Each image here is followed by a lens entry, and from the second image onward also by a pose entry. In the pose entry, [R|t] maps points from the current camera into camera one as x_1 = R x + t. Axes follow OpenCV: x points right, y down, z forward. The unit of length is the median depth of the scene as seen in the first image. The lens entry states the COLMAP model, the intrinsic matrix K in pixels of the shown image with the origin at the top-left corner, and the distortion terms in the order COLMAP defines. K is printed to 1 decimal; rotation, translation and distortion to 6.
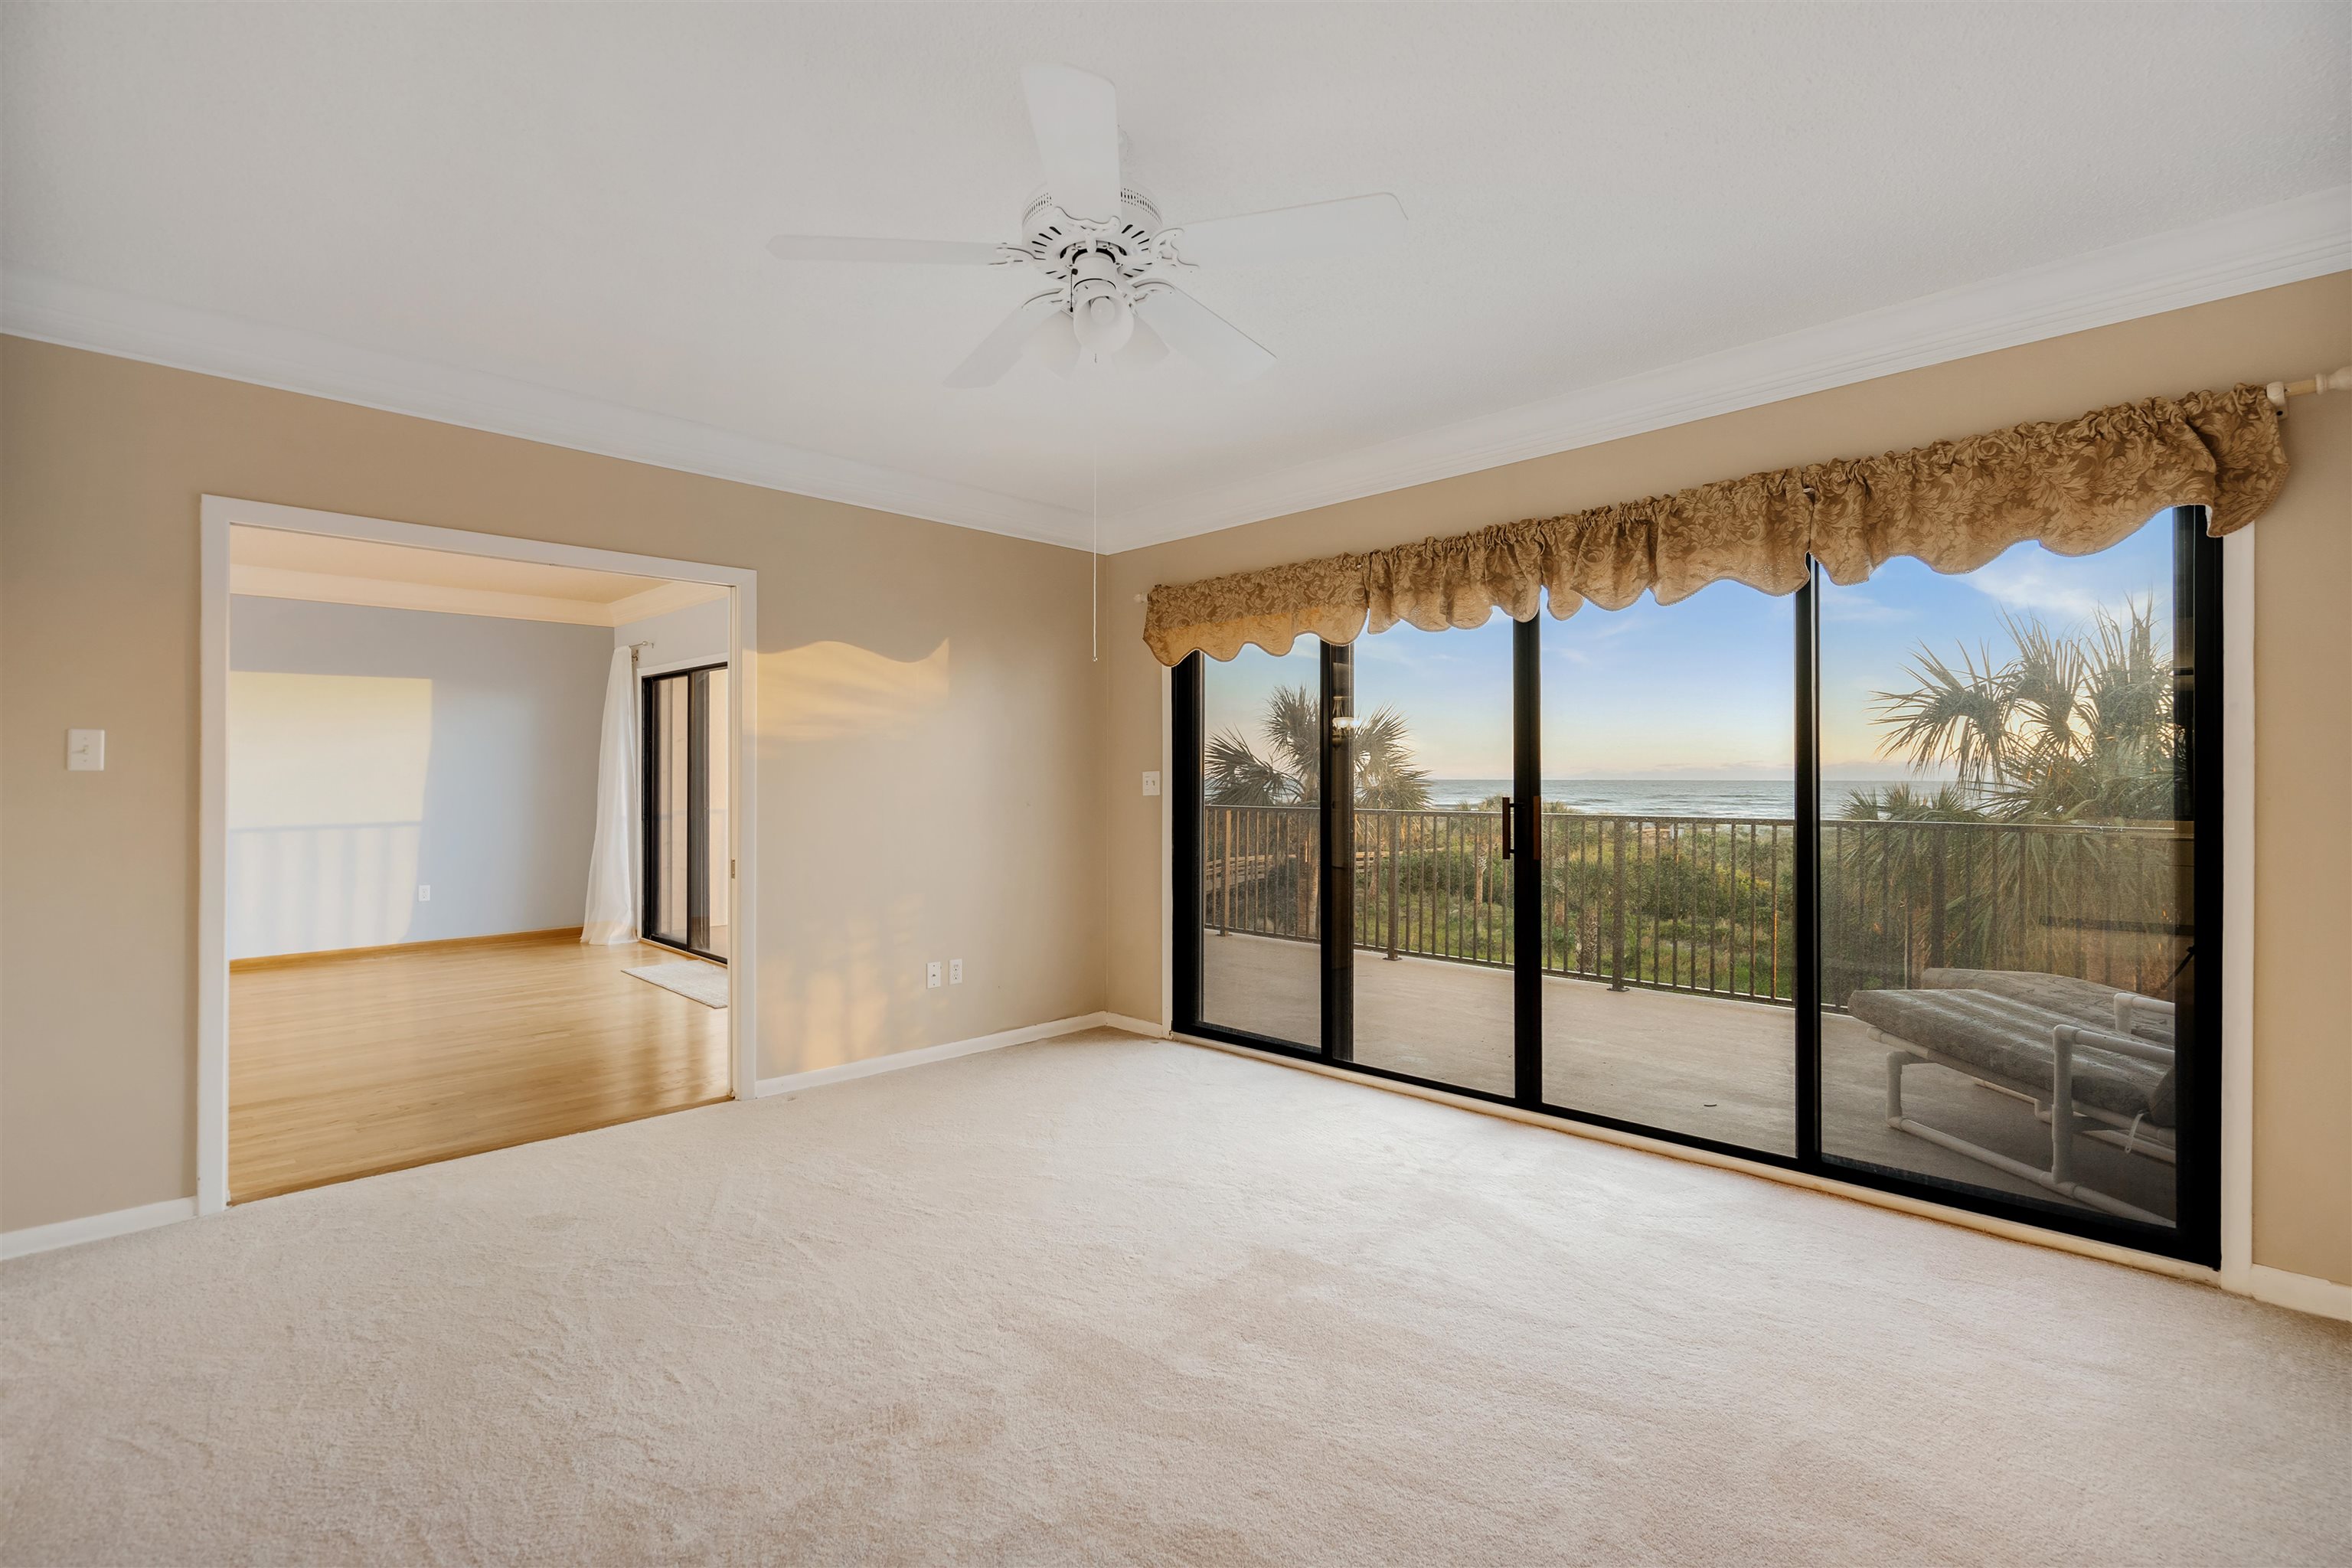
lens RADIAL K [[1077.6, 0, 1181.0], [0, 1077.6, 773.8], [0, 0, 1]] dist [-0.001116, -0.000352]
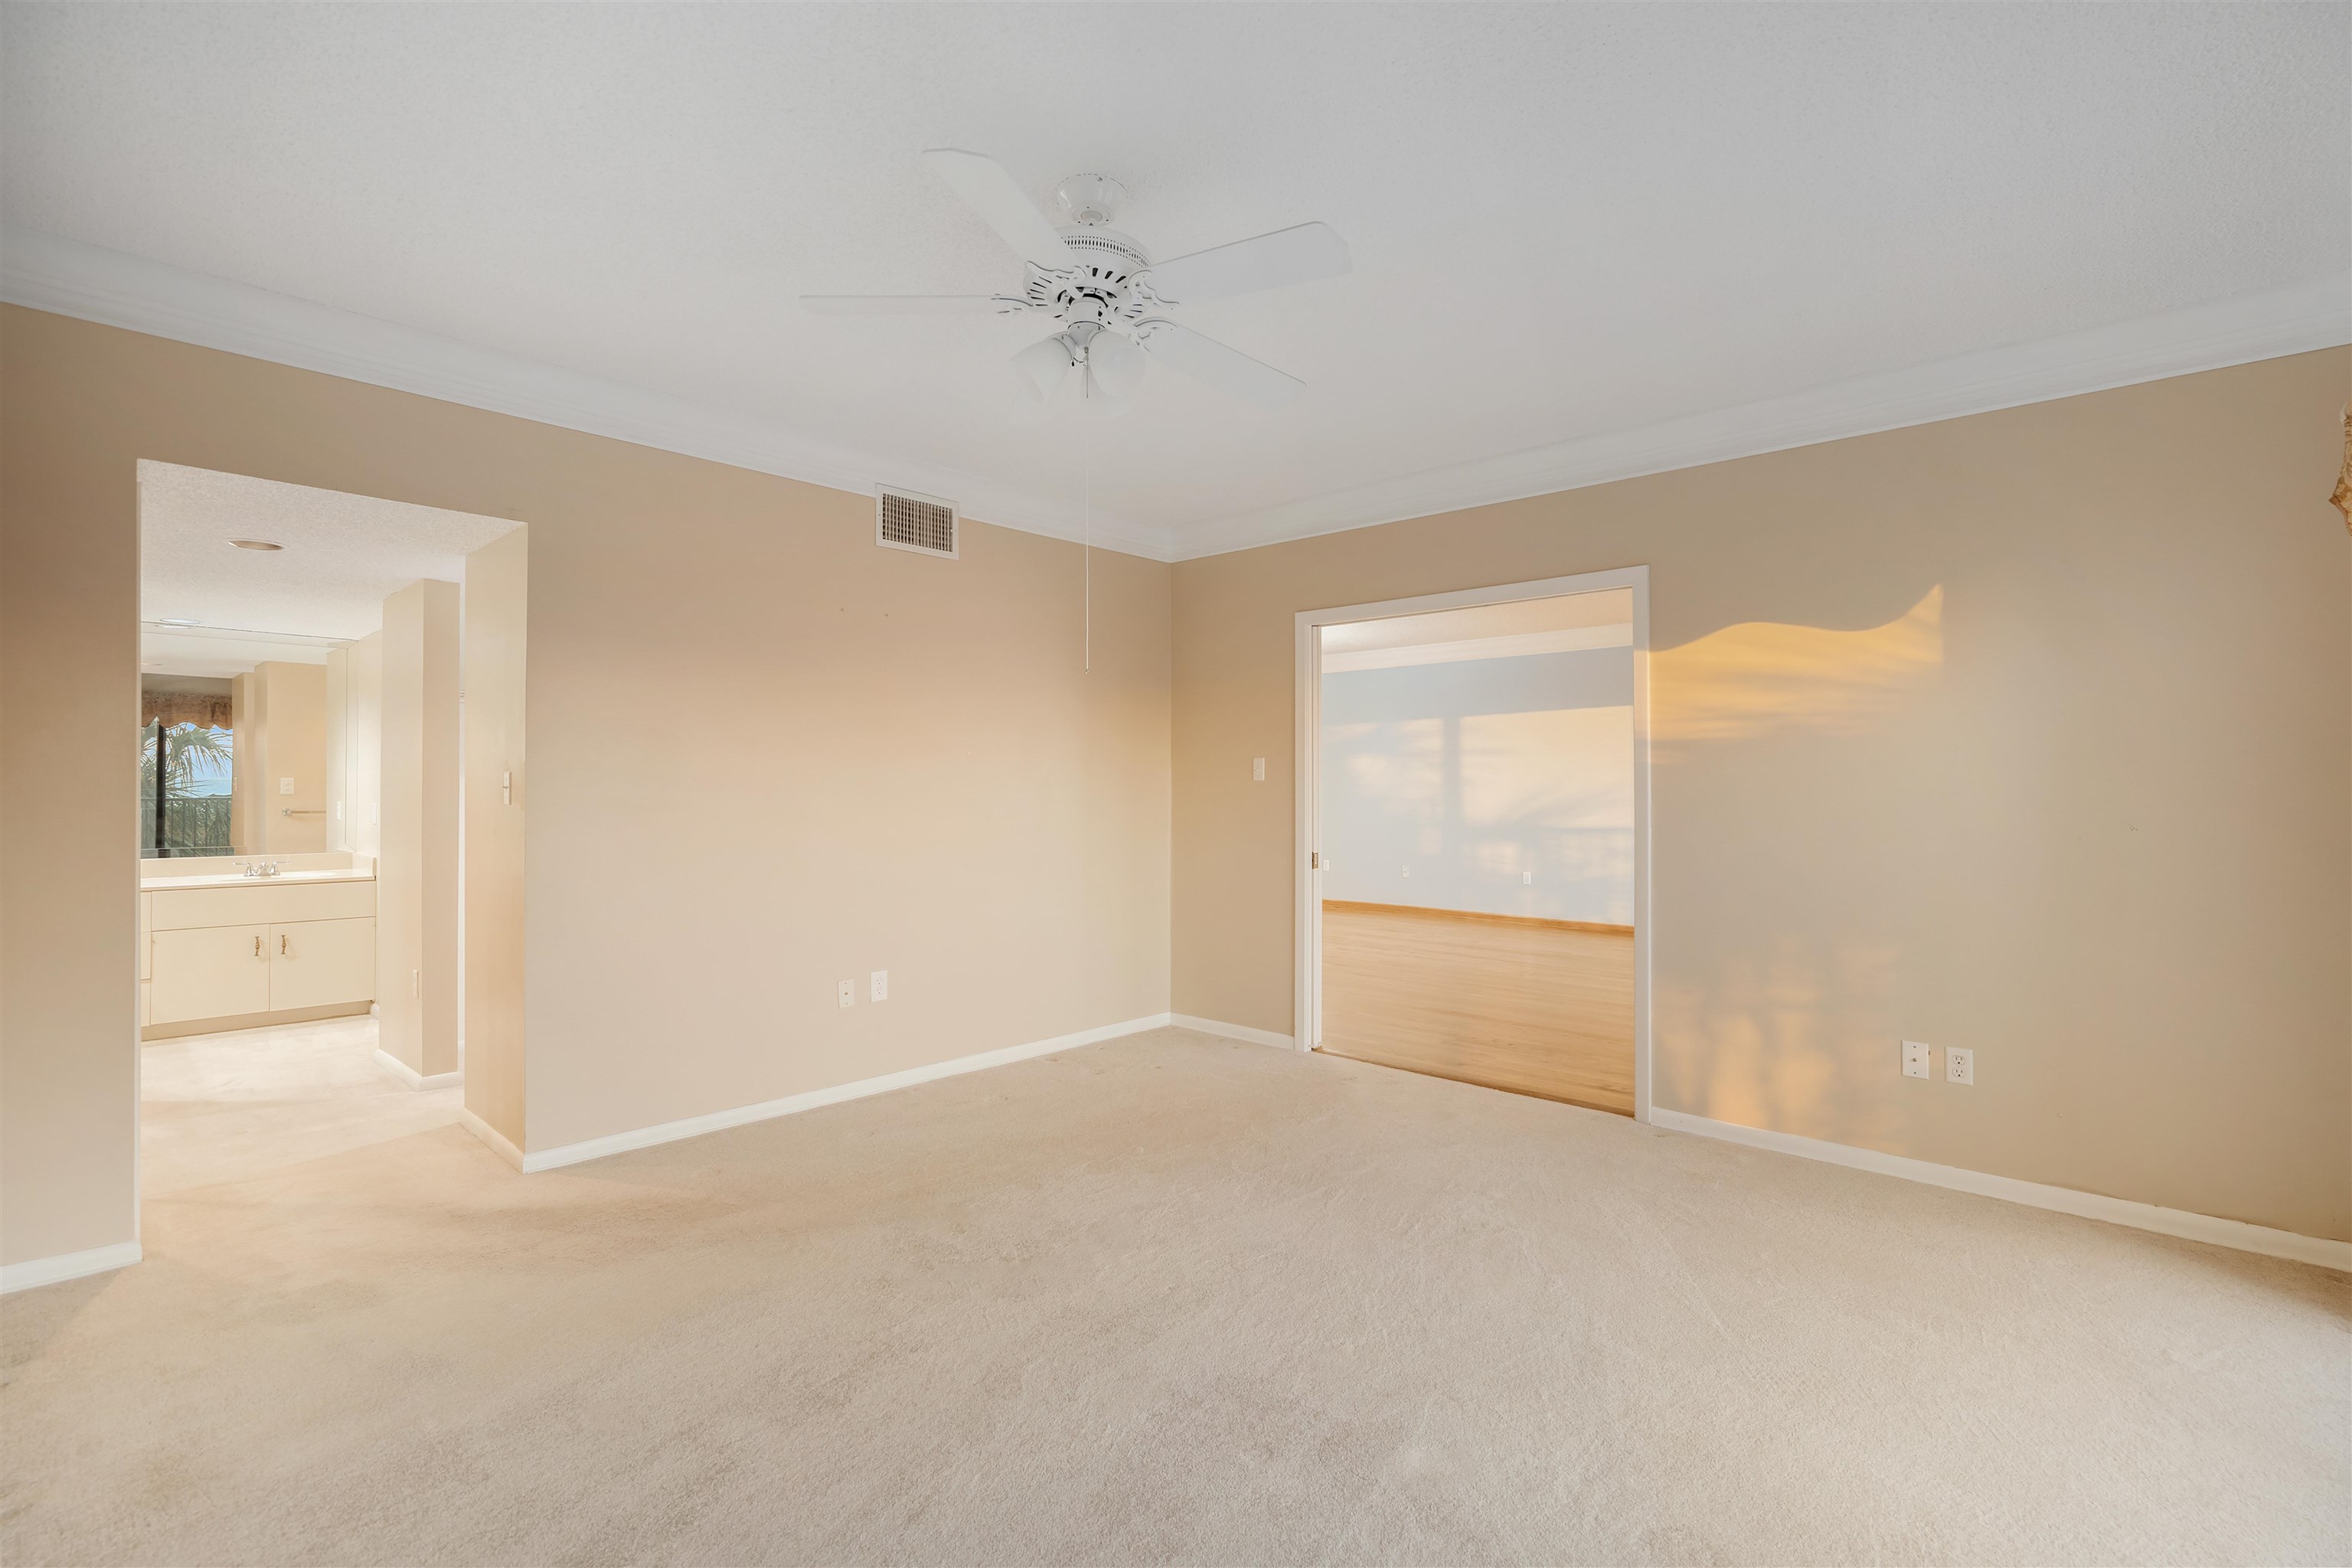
lens RADIAL K [[1077.6, 0, 1181.0], [0, 1077.6, 773.8], [0, 0, 1]] dist [-0.001116, -0.000352]
pose [[0.027750, -0.011410, -0.999550, 0.534454], [0.005418, 0.999922, -0.011264, 0.003039], [0.999600, -0.005103, 0.027810, 0.559701]]
